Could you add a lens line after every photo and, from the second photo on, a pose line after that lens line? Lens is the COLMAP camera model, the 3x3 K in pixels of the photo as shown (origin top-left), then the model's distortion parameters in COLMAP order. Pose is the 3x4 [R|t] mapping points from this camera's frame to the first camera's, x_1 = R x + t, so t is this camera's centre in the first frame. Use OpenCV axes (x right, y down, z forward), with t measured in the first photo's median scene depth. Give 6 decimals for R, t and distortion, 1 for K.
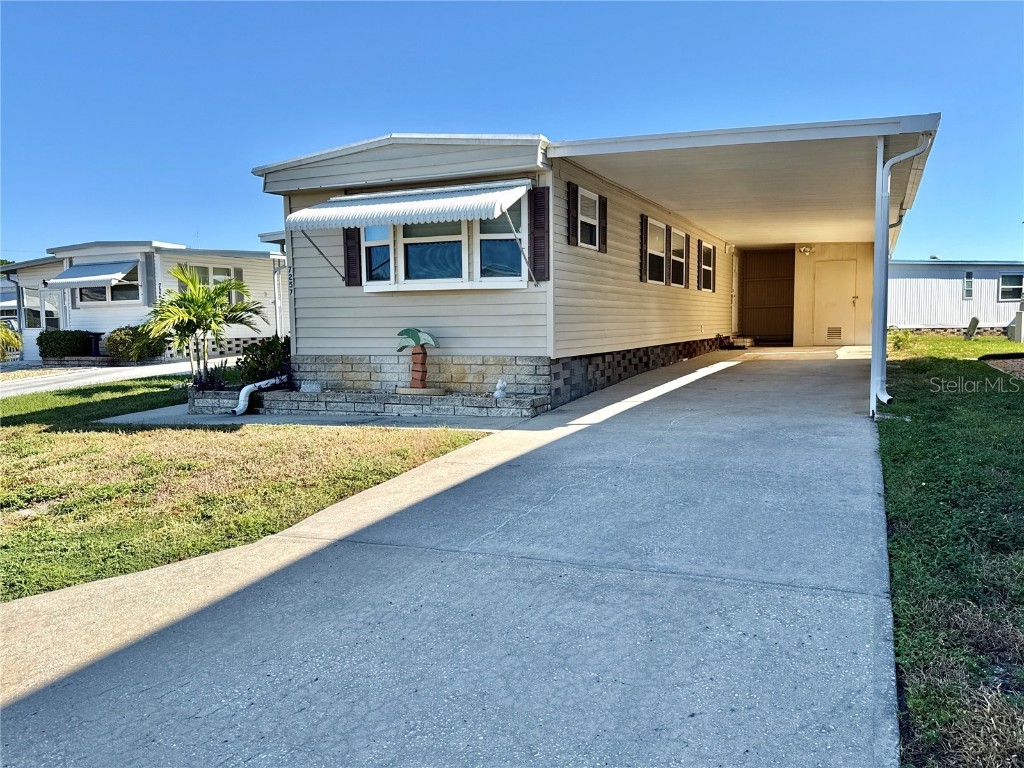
lens RADIAL K [[789.7, 0, 512.0], [0, 789.7, 384.0], [0, 0, 1]] dist [0.129242, -0.231440]
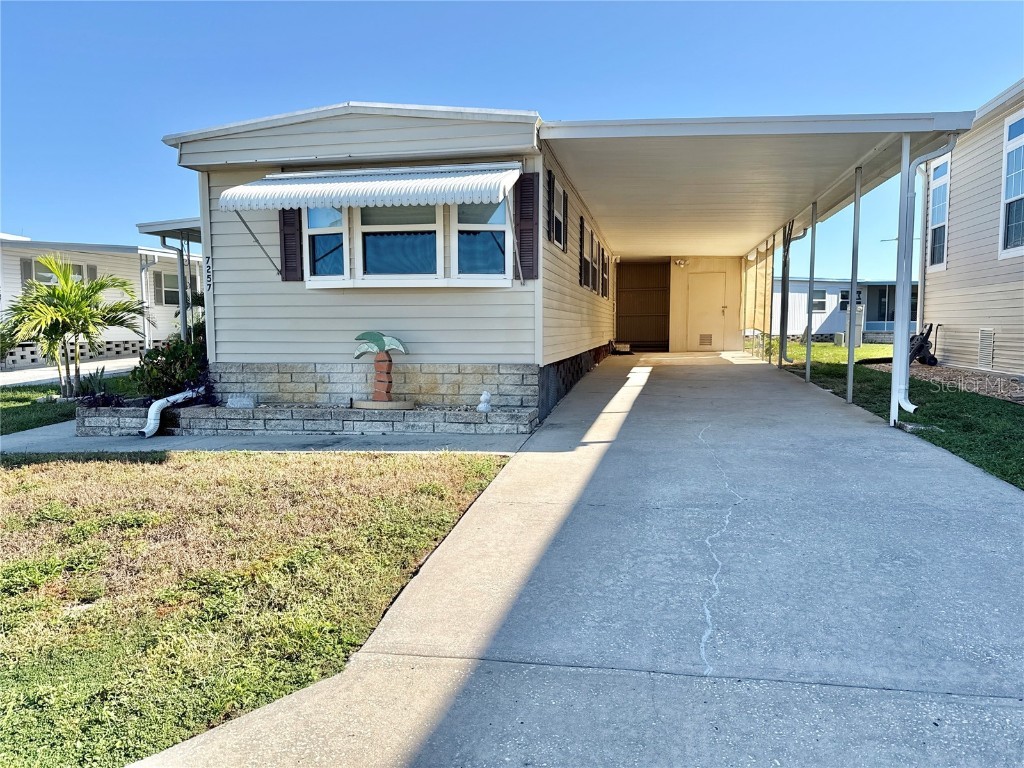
lens RADIAL K [[723.6, 0, 512.0], [0, 723.6, 384.0], [0, 0, 1]] dist [0.082130, -0.116420]
pose [[0.974826, -0.009538, 0.222765, -0.154027], [0.009882, 0.999951, -0.000431, -0.011695], [-0.222750, 0.002622, 0.974872, 0.201434]]
